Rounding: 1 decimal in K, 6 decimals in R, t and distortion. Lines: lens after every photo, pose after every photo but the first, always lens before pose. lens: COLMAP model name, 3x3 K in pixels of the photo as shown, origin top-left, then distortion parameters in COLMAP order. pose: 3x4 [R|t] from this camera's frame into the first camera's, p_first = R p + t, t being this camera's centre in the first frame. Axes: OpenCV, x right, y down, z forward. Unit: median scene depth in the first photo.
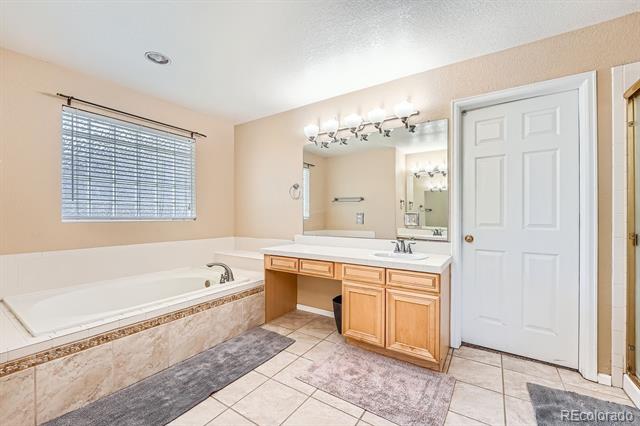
lens RADIAL K [[255.8, 0, 332.8], [0, 255.8, 215.8], [0, 0, 1]] dist [-0.012887, -0.000279]
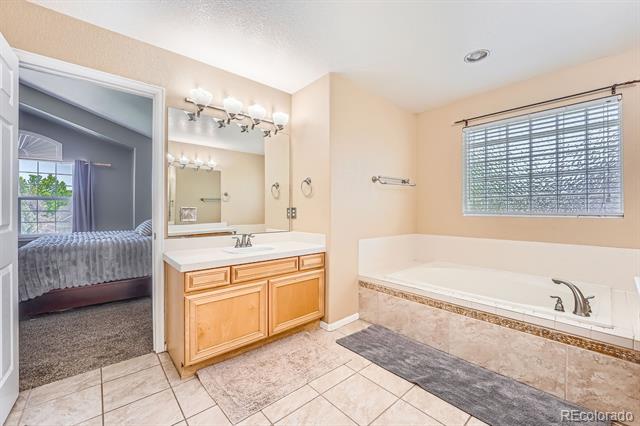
lens RADIAL K [[255.8, 0, 315.1], [0, 255.8, 210.1], [0, 0, 1]] dist [-0.012887, -0.000279]
pose [[-0.293065, -0.001200, -0.956092, 0.498302], [-0.001189, 0.999999, -0.000891, -0.002883], [0.956092, 0.000876, -0.293066, 0.717916]]
